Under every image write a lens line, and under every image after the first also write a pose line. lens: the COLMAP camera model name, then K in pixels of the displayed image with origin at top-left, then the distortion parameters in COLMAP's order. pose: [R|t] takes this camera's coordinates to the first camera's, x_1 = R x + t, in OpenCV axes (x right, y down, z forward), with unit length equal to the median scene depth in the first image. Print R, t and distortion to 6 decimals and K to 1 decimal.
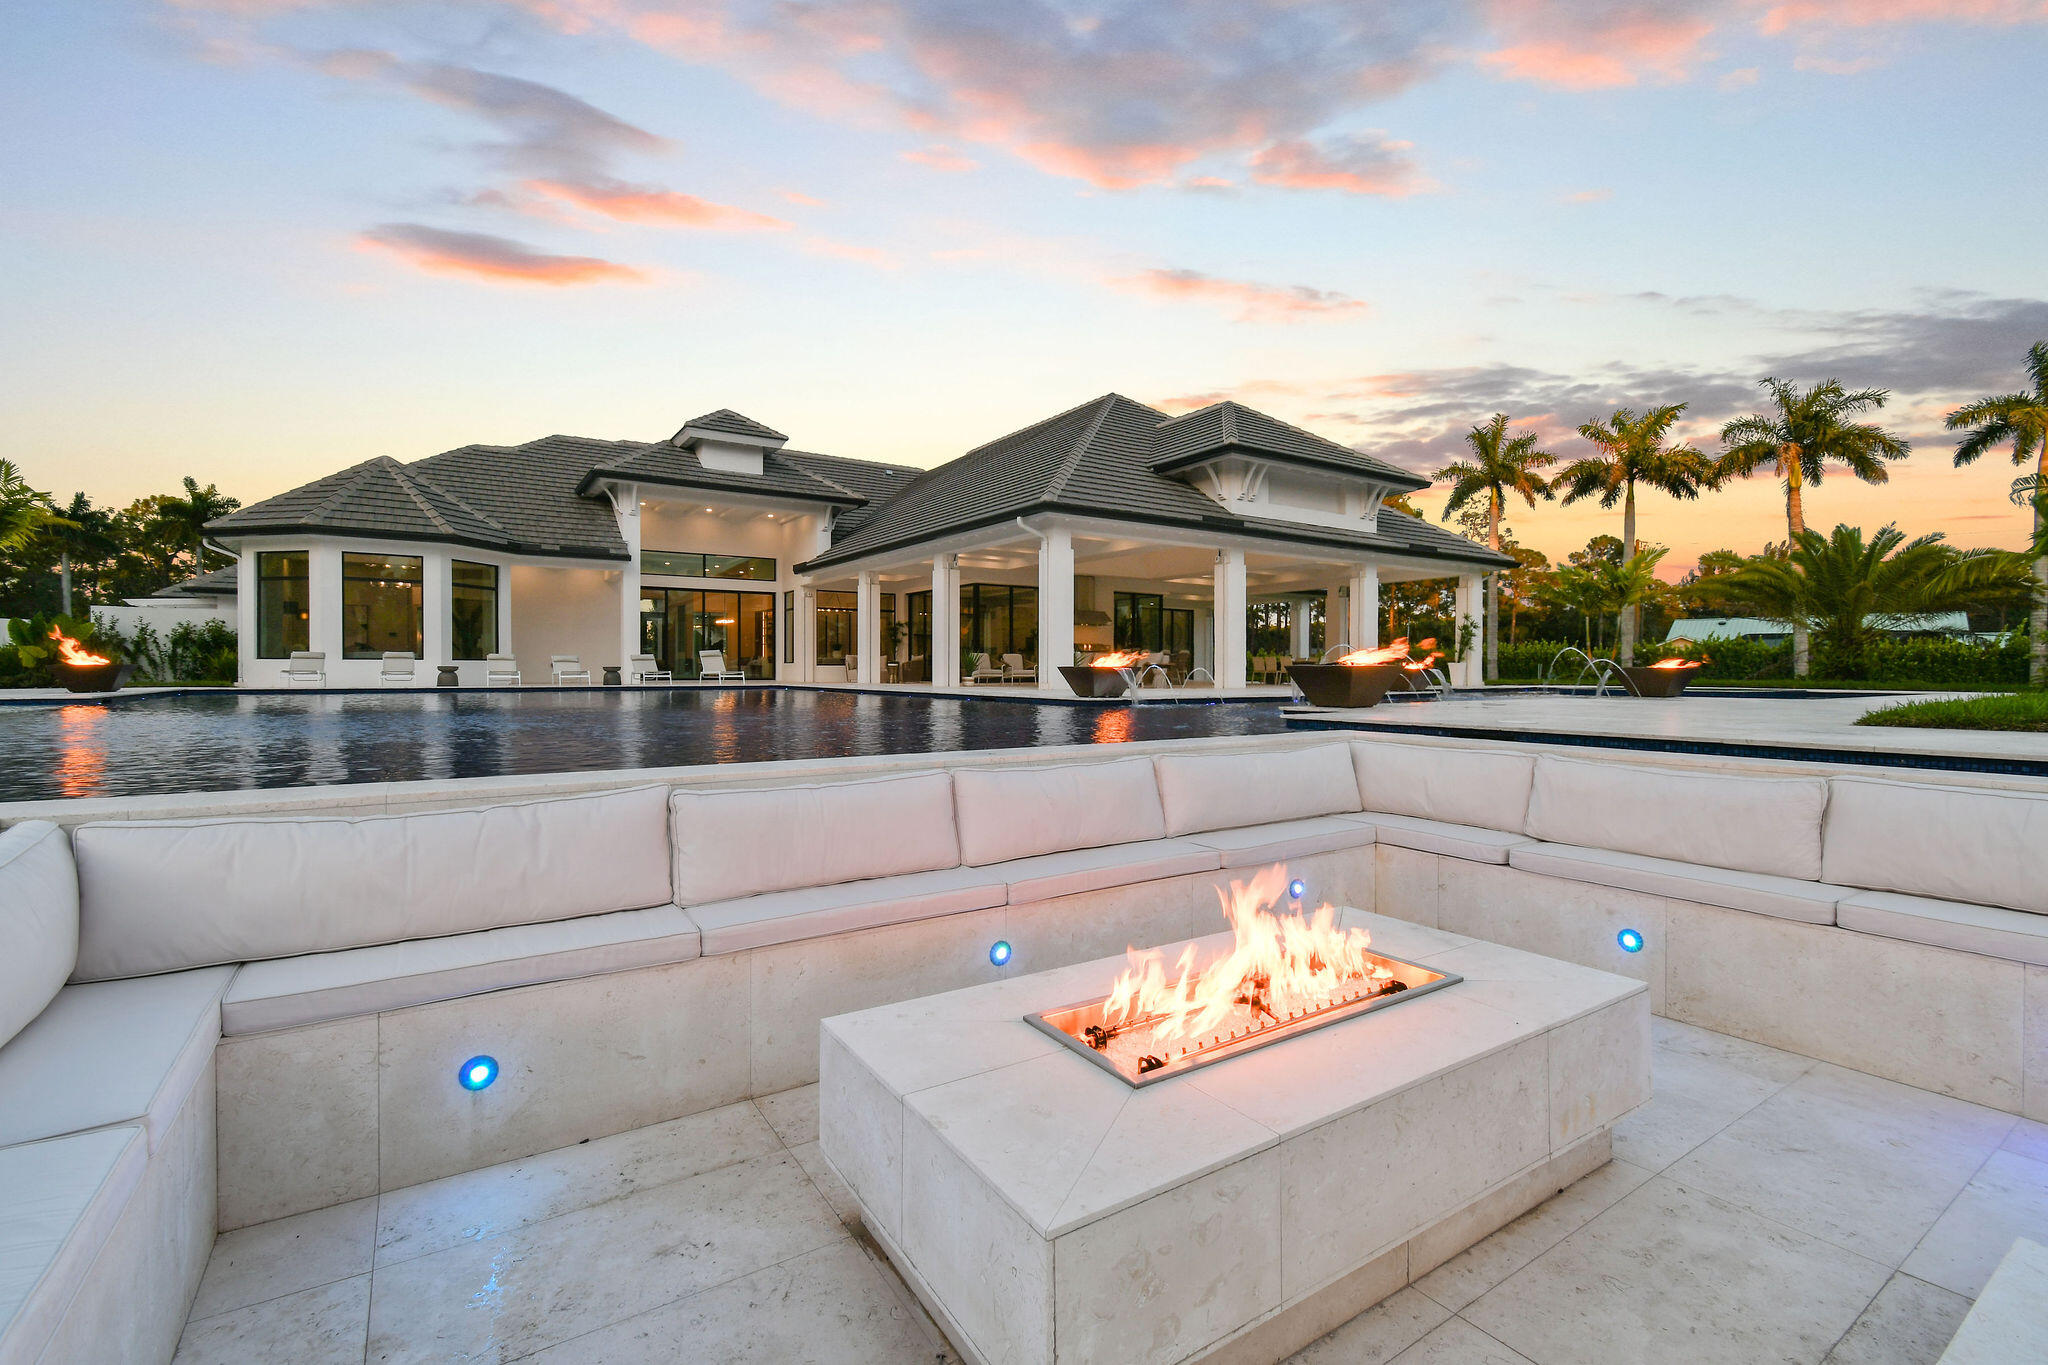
lens RADIAL K [[899.8, 0, 1029.1], [0, 899.8, 675.2], [0, 0, 1]] dist [0.004315, 0.000096]
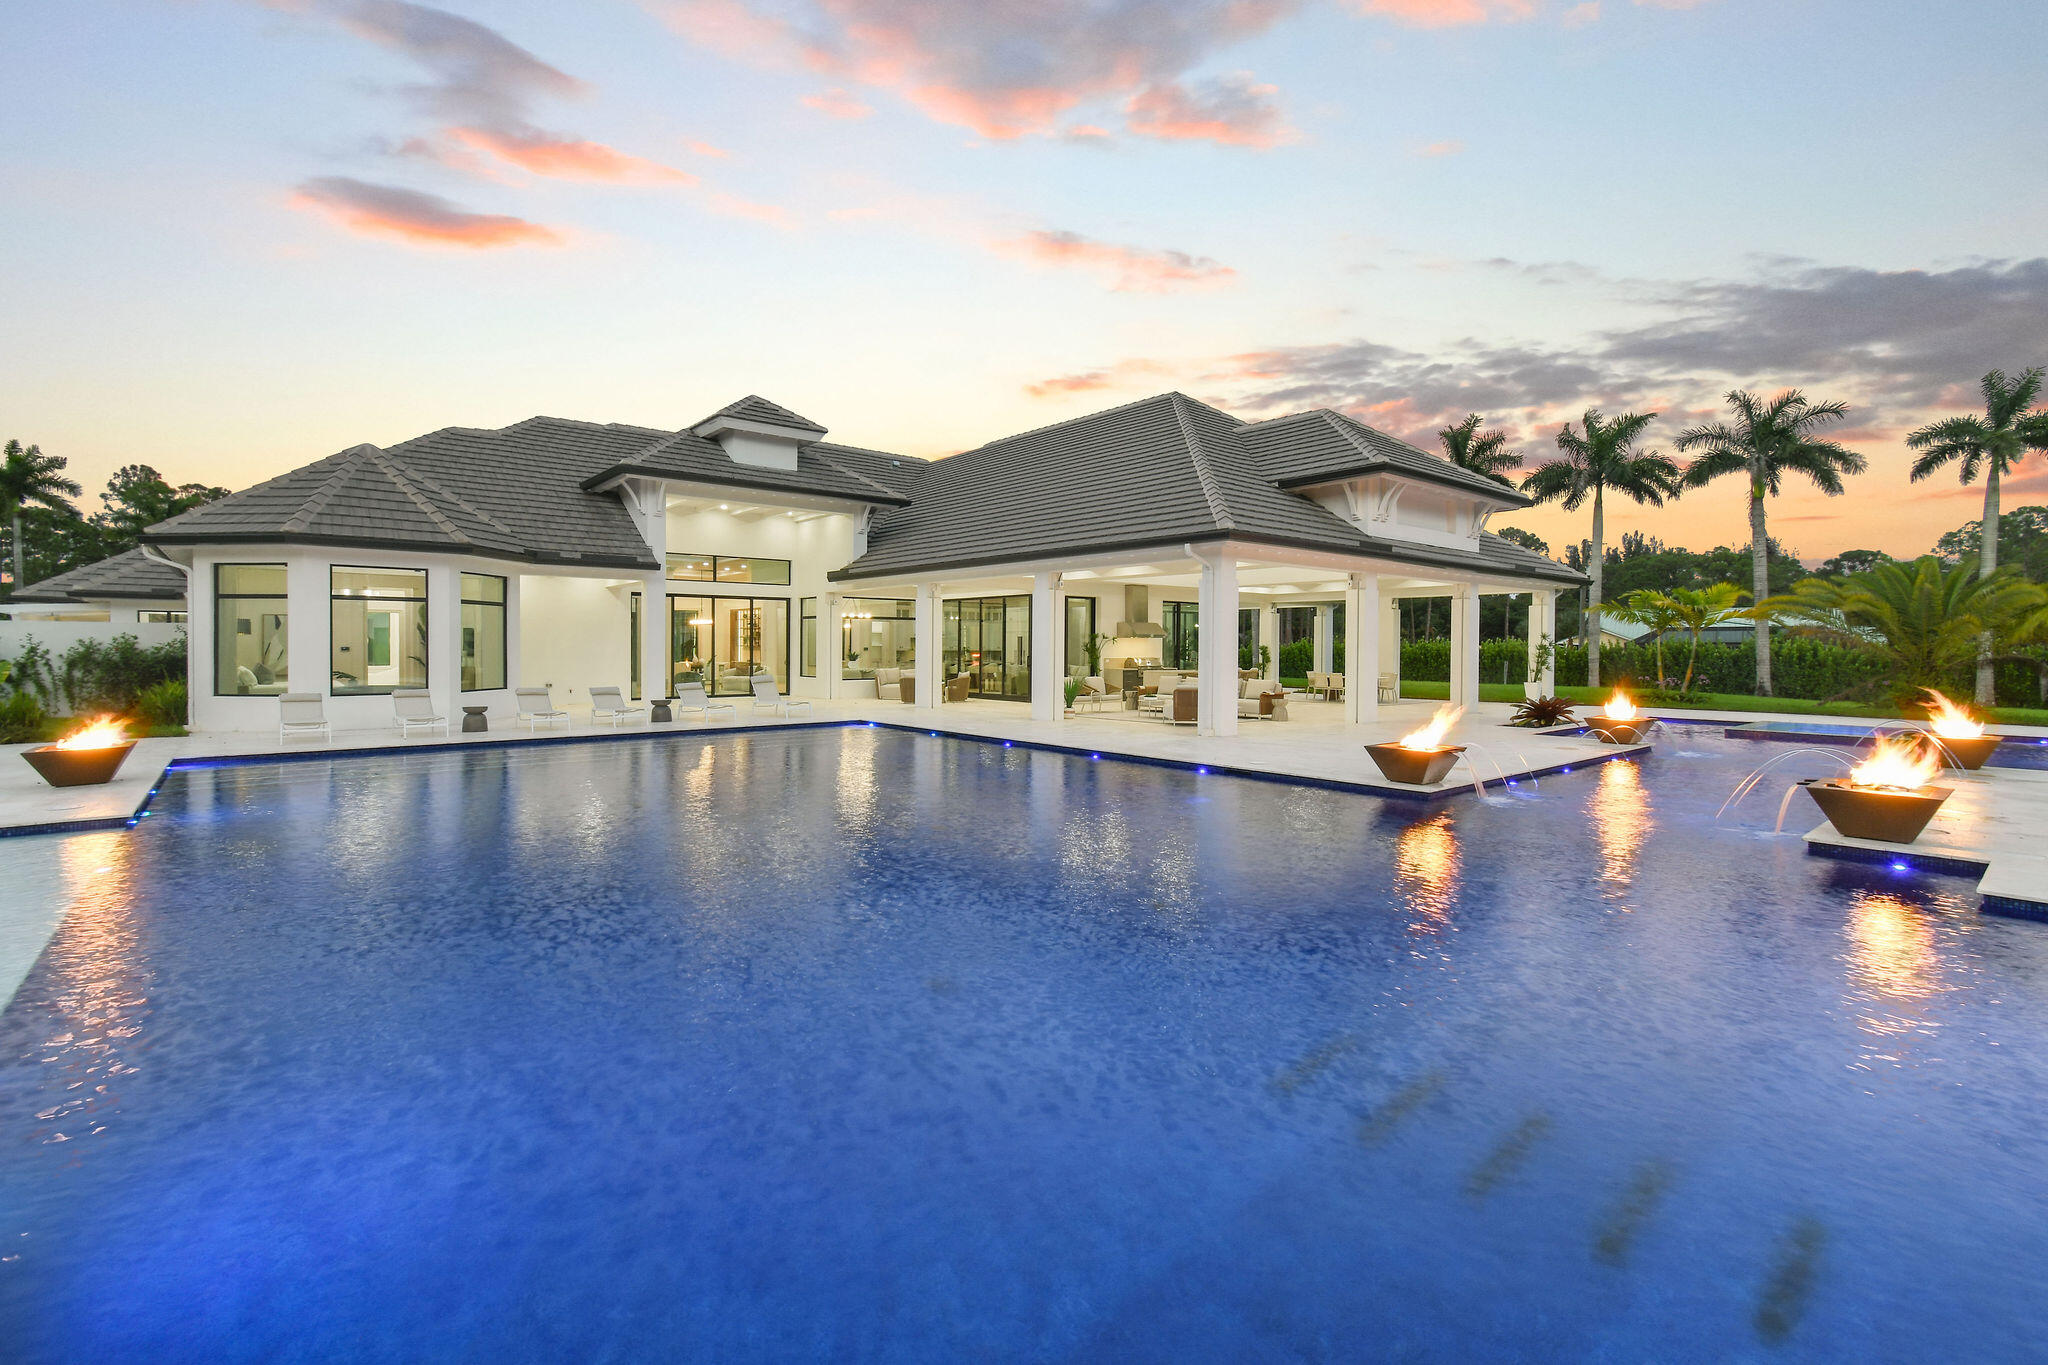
lens RADIAL K [[901.6, 0, 1023.5], [0, 901.6, 657.0], [0, 0, 1]] dist [0.002147, 0.000185]
pose [[0.993000, 0.000189, 0.118118, -0.190340], [-0.001190, 0.999964, 0.008404, -0.049163], [-0.118112, -0.008485, 0.992964, 0.092914]]
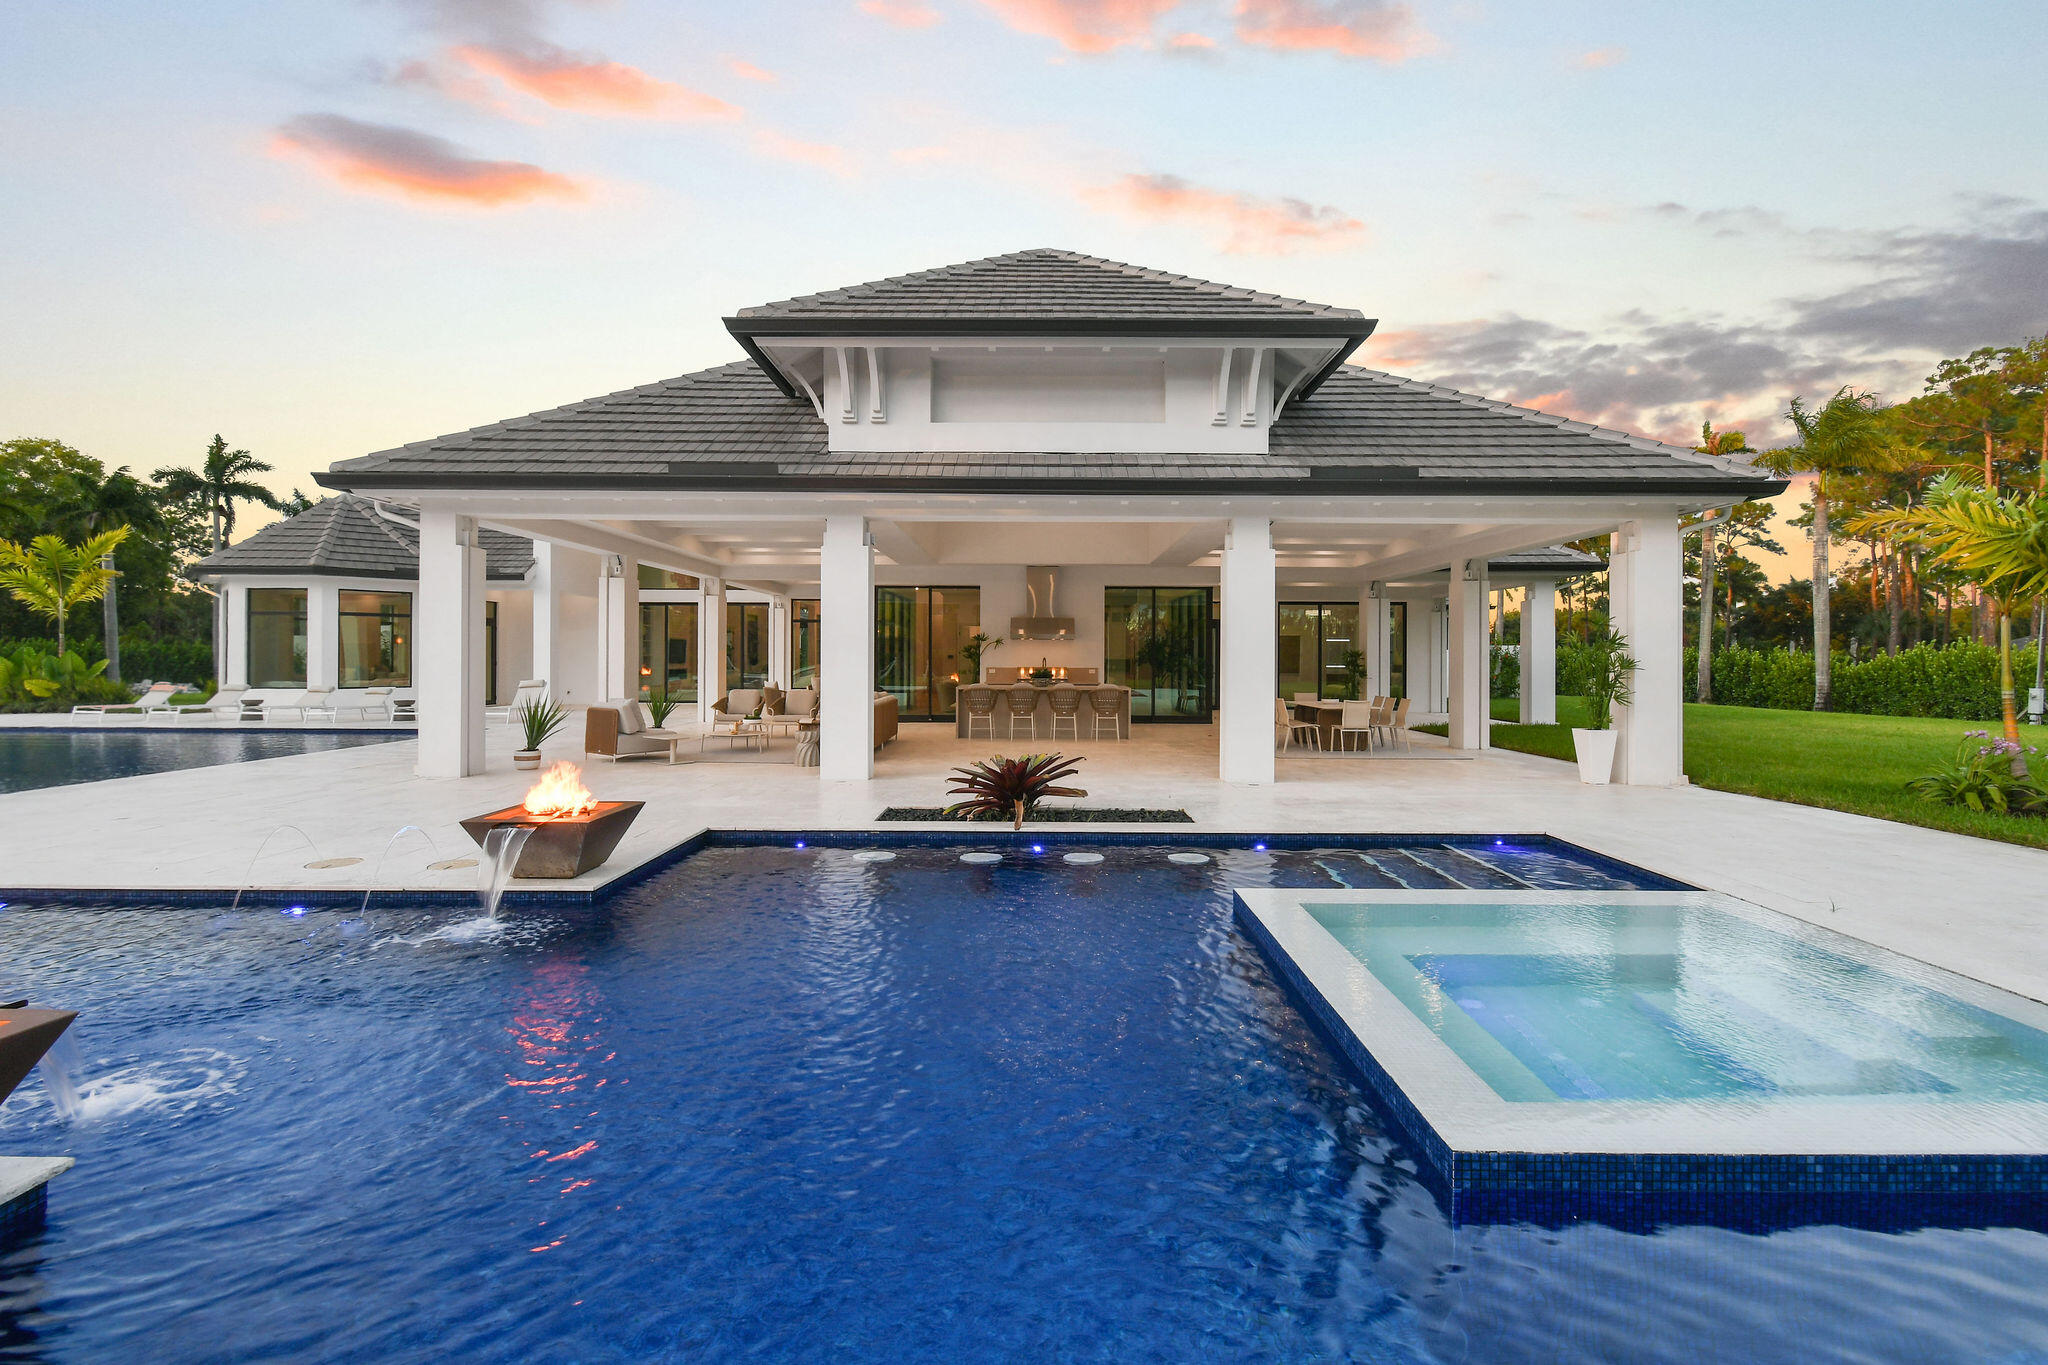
lens RADIAL K [[923.5, 0, 1037.3], [0, 923.5, 640.2], [0, 0, 1]] dist [0.001949, 0.000113]
pose [[0.831284, -0.008649, -0.555780, 0.503483], [-0.004406, 0.999745, -0.022149, -0.045136], [0.555830, 0.020861, 0.831034, 0.489361]]
